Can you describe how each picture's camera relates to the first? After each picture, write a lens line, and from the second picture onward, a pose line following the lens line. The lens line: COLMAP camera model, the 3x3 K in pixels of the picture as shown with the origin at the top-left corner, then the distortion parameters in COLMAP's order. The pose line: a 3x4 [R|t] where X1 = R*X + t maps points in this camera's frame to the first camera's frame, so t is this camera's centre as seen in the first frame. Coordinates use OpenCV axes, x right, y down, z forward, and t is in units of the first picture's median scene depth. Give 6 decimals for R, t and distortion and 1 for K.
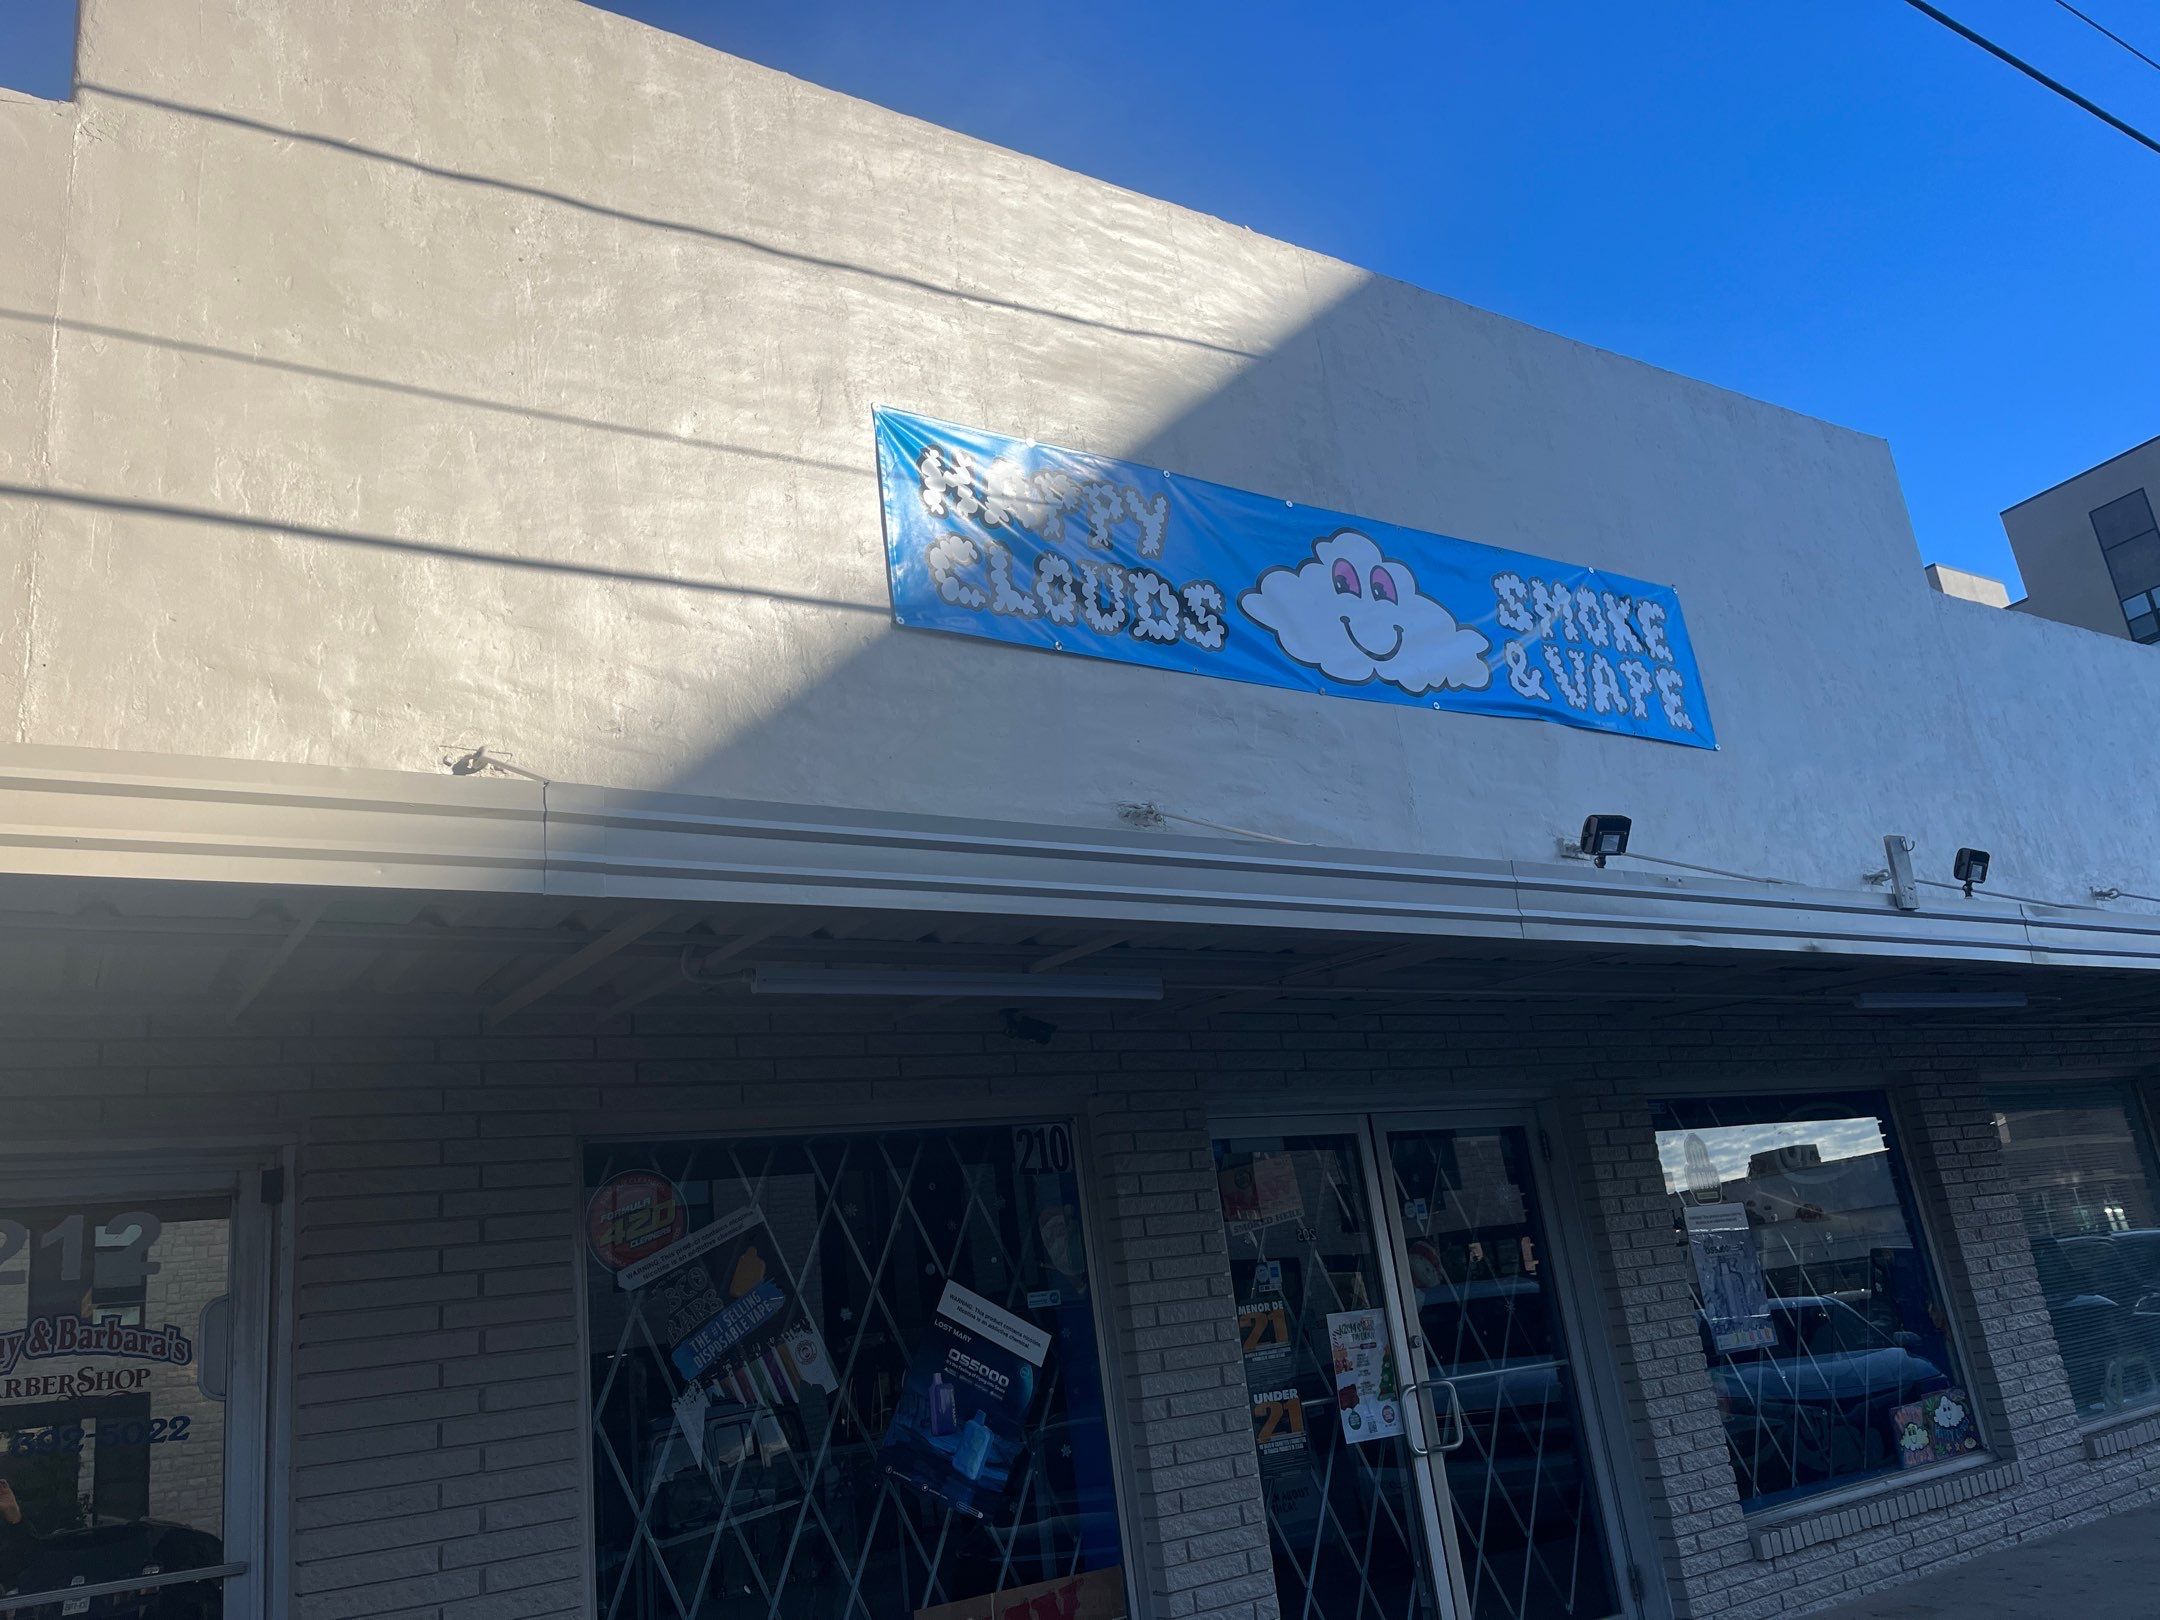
lens RADIAL K [[1633.0, 0, 1084.9], [0, 1633.0, 811.9], [0, 0, 1]] dist [0.068054, -0.091208]
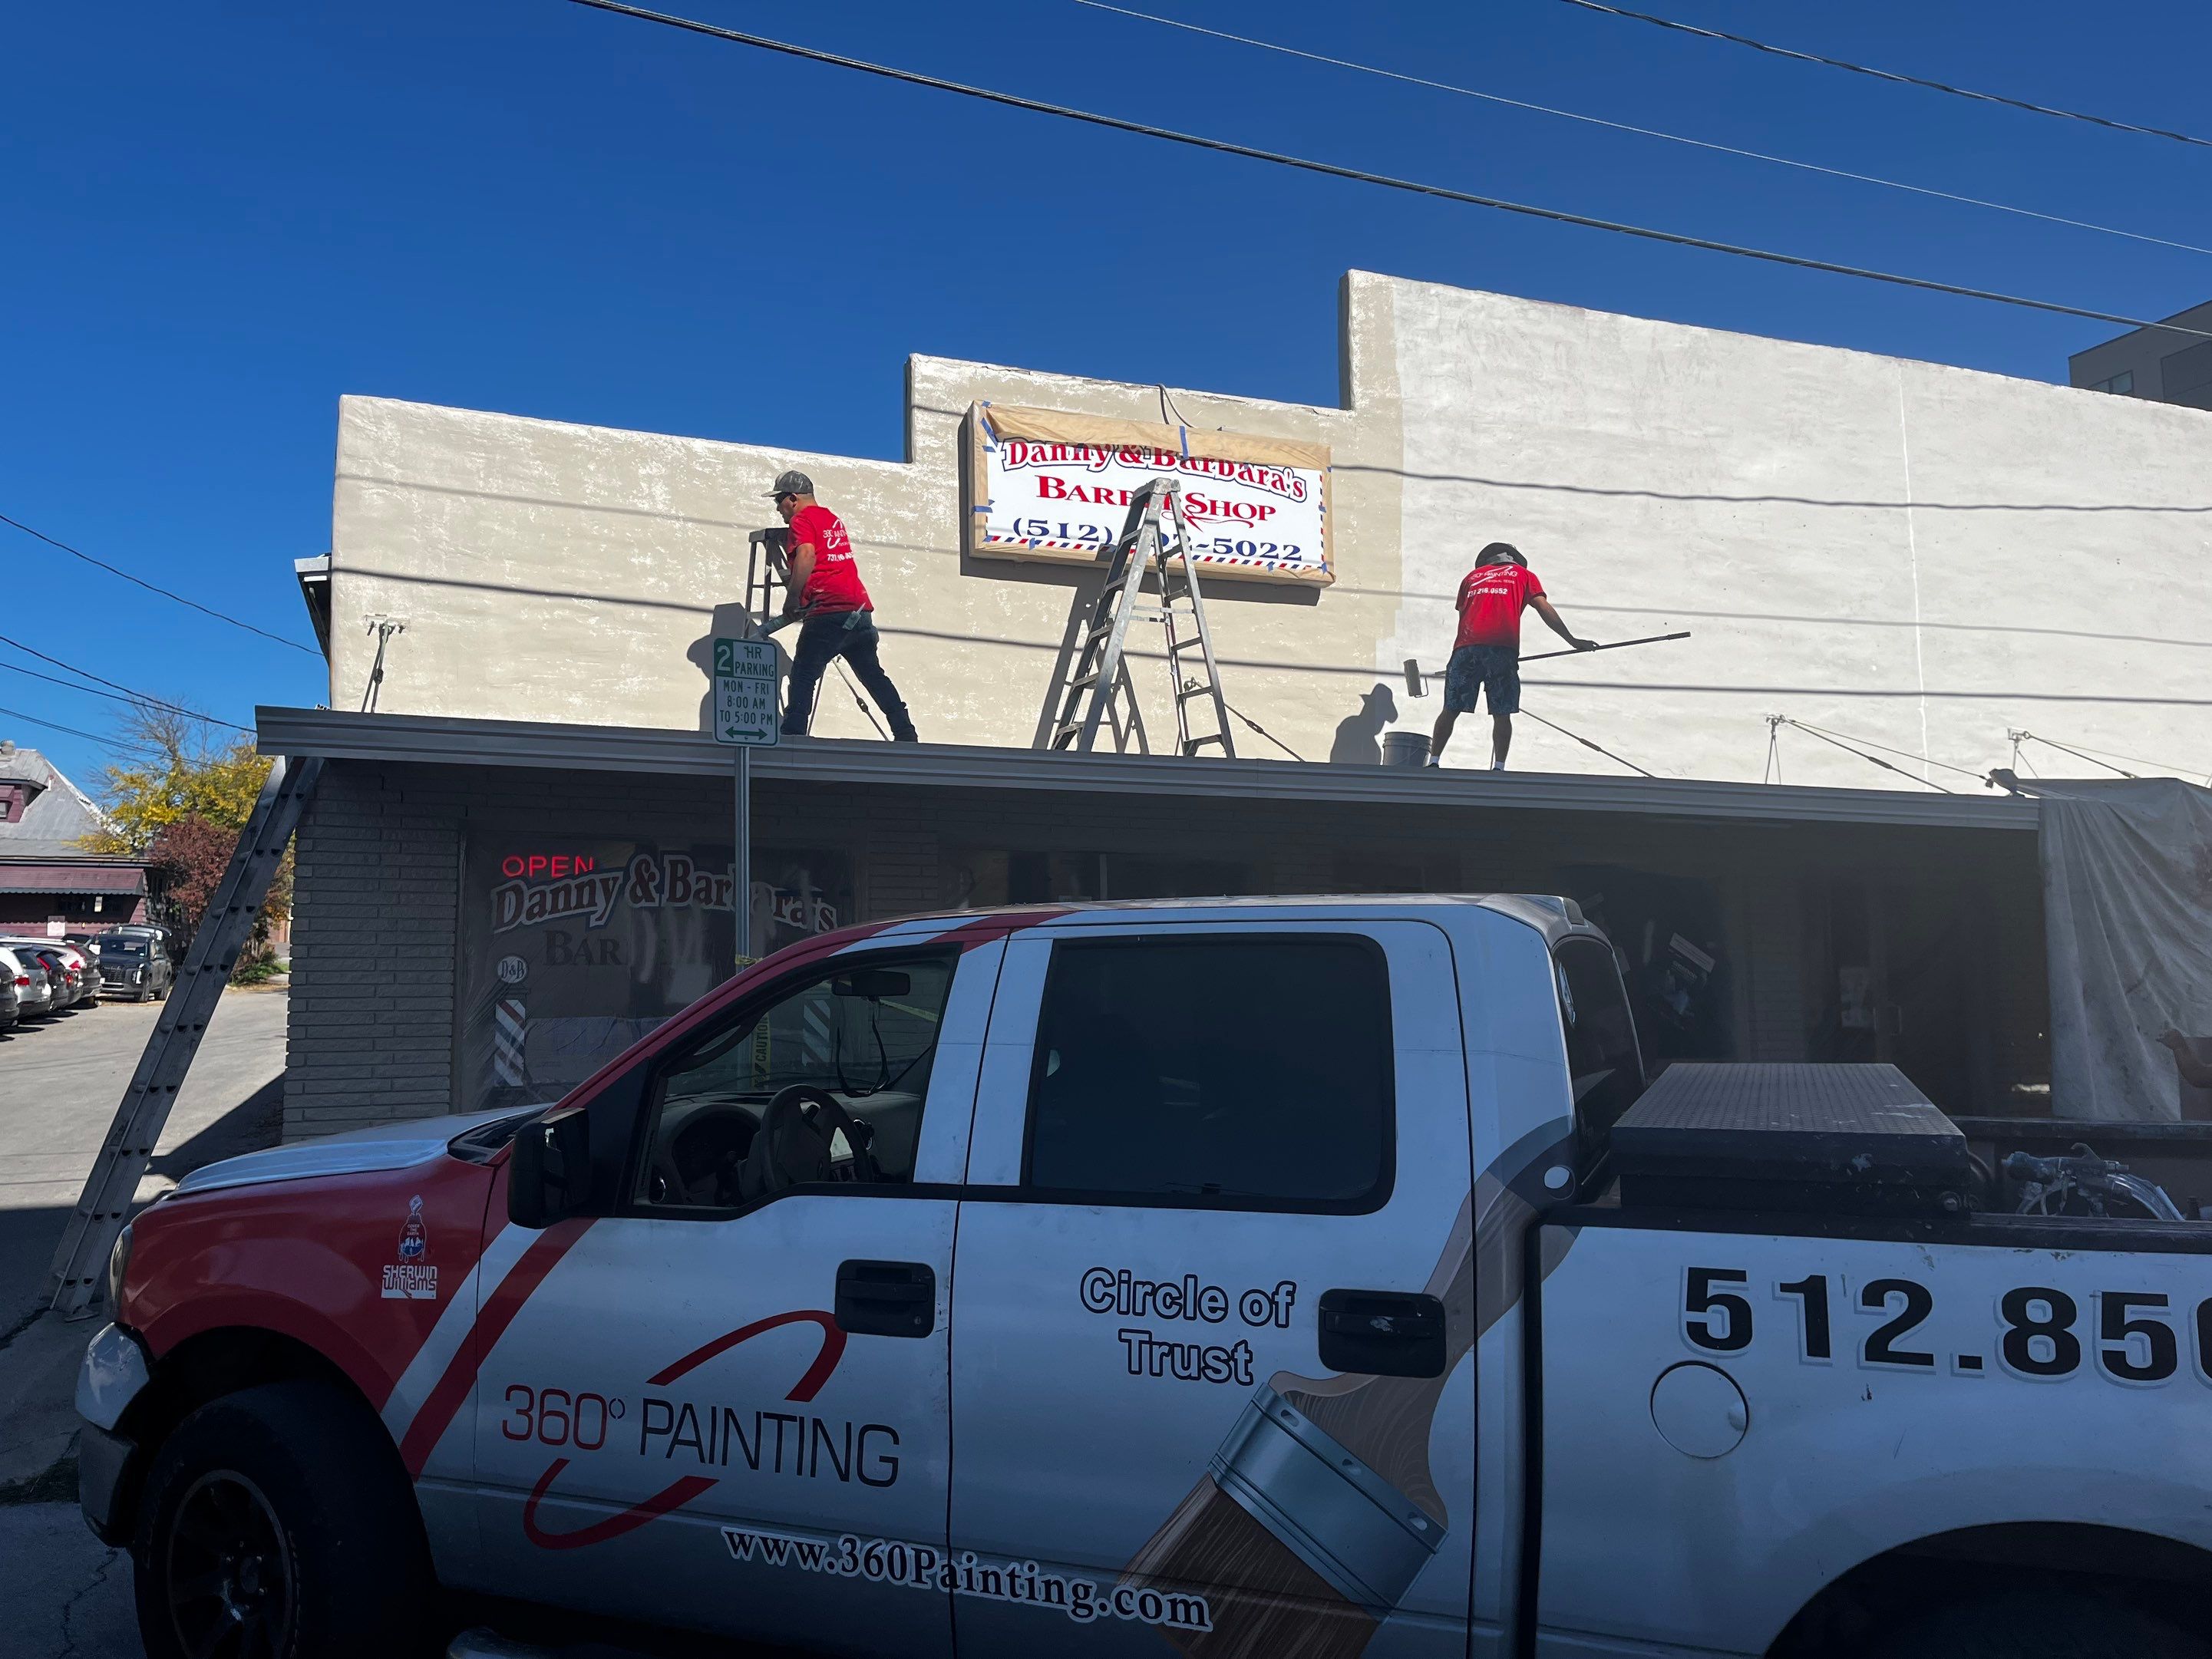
lens RADIAL K [[1672.1, 0, 1092.2], [0, 1672.1, 817.0], [0, 0, 1]] dist [0.068054, -0.091208]
pose [[0.971479, 0.094239, -0.217595, -0.379312], [-0.044483, 0.973772, 0.223134, -0.365566], [0.232916, -0.207091, 0.950191, -1.409276]]
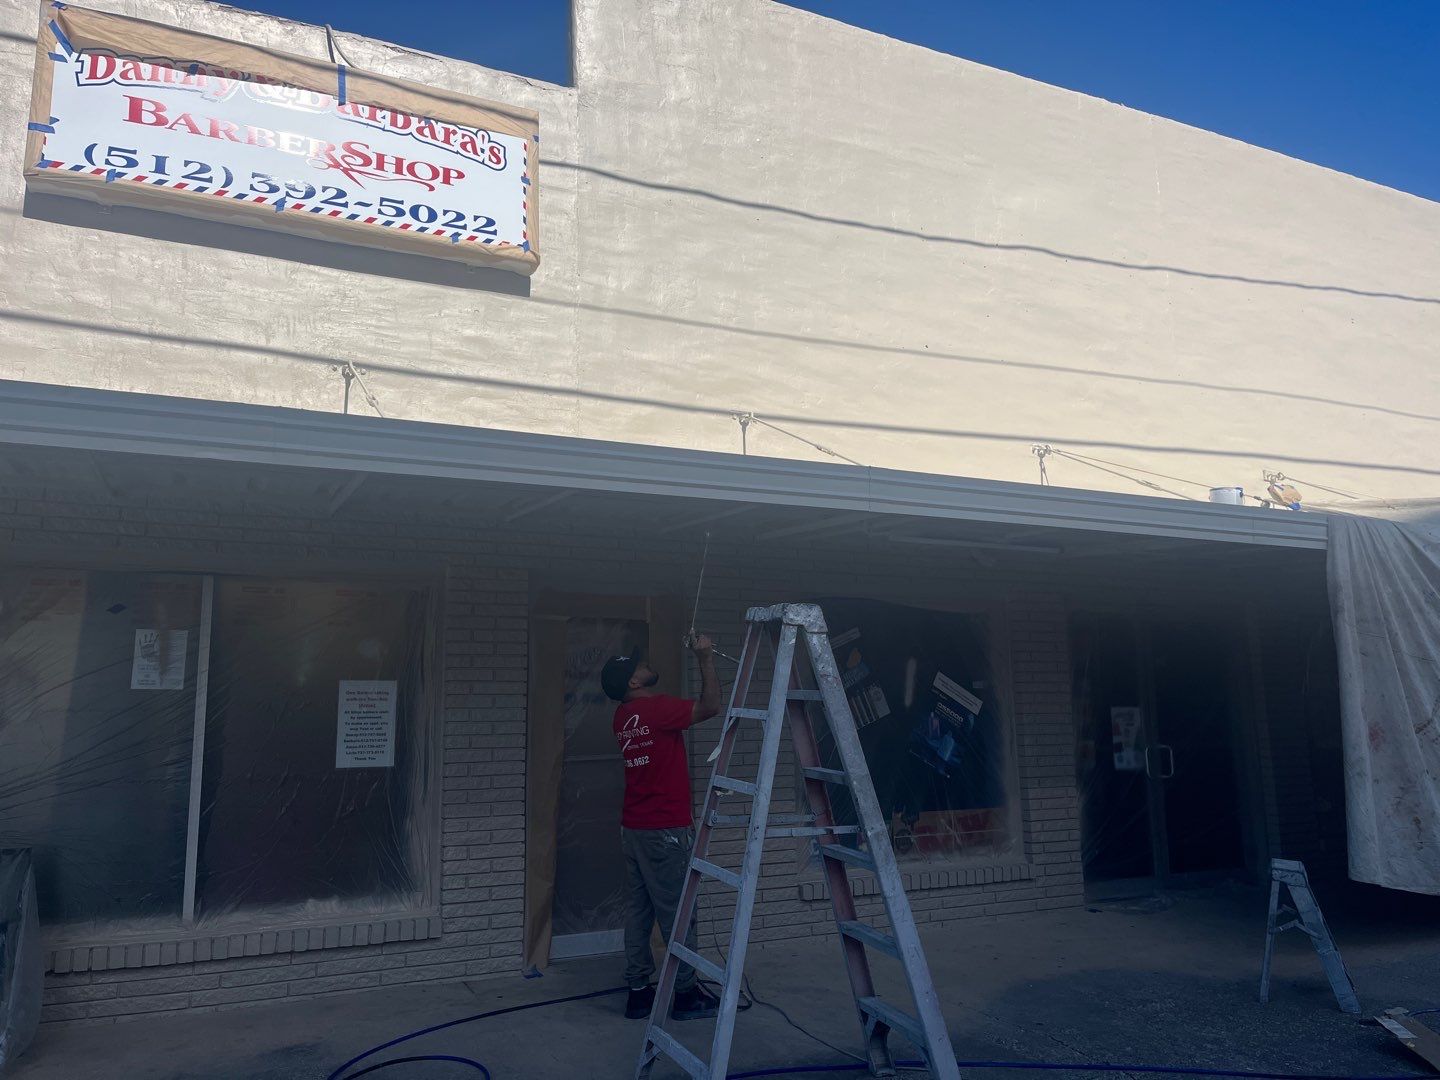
lens RADIAL K [[1088.7, 0, 723.4], [0, 1088.7, 543.6], [0, 0, 1]] dist [0.068054, -0.091208]
pose [[0.987142, 0.082429, -0.136950, -0.178857], [-0.060114, 0.985325, 0.159755, -0.088991], [0.148109, -0.149468, 0.977611, -0.406105]]
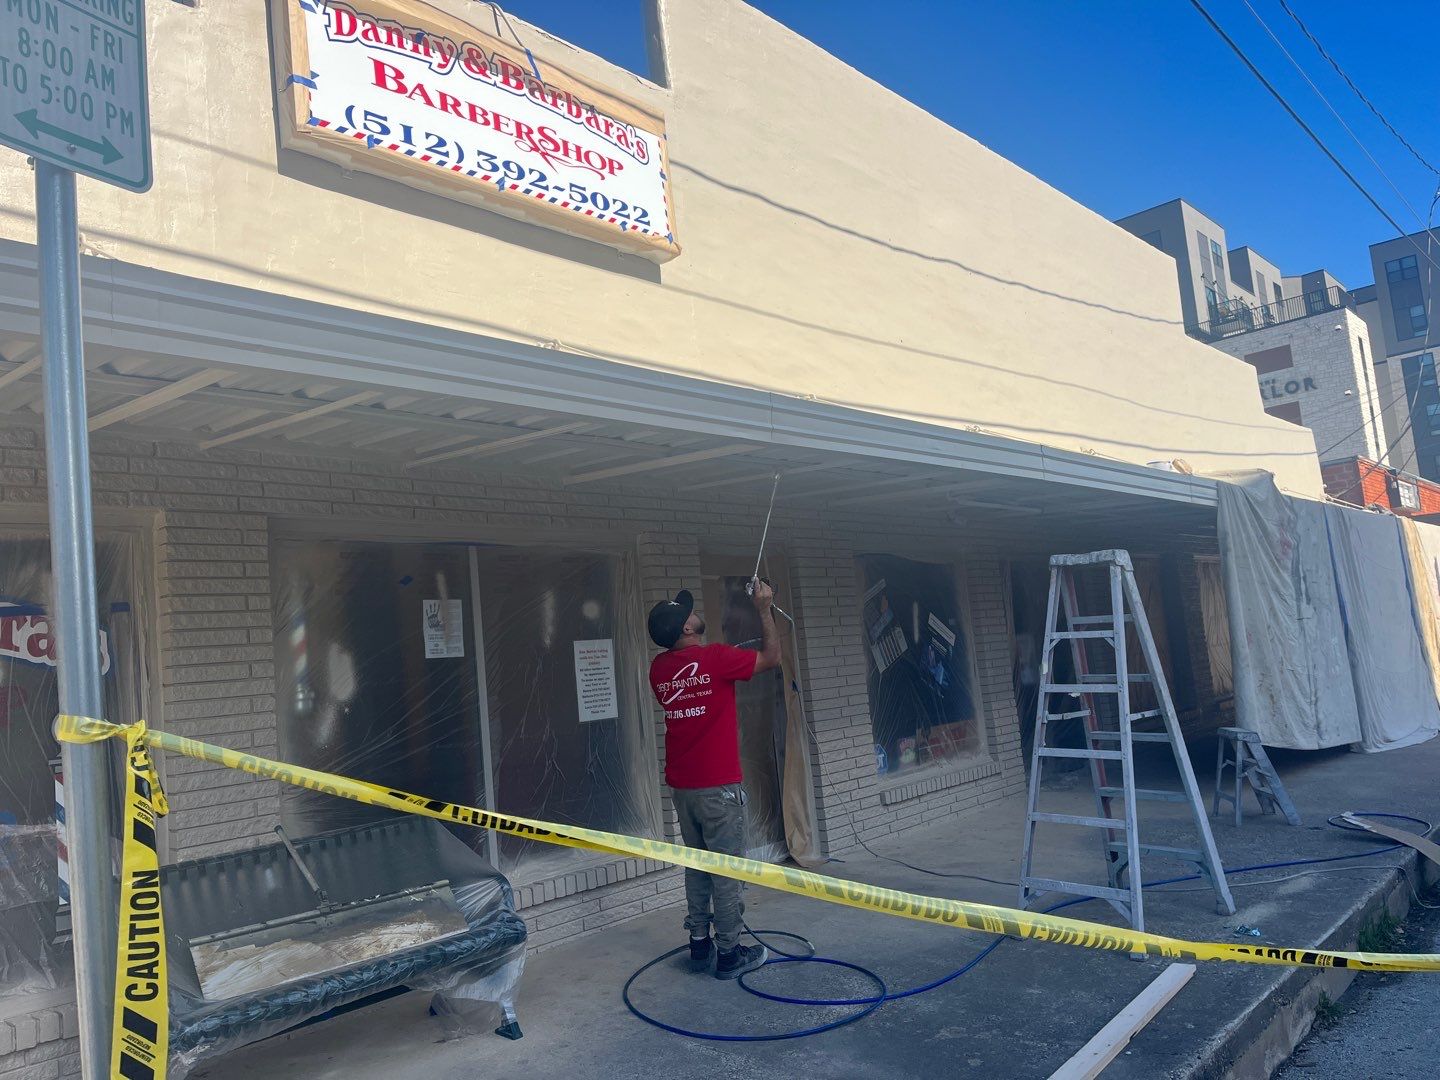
lens RADIAL K [[1088.7, 0, 722.9], [0, 1088.7, 547.9], [0, 0, 1]] dist [0.068054, -0.091208]
pose [[0.964037, 0.057830, 0.259398, -0.854310], [-0.101594, 0.982100, 0.158616, -0.054758], [-0.245582, -0.179265, 0.952656, -0.543527]]
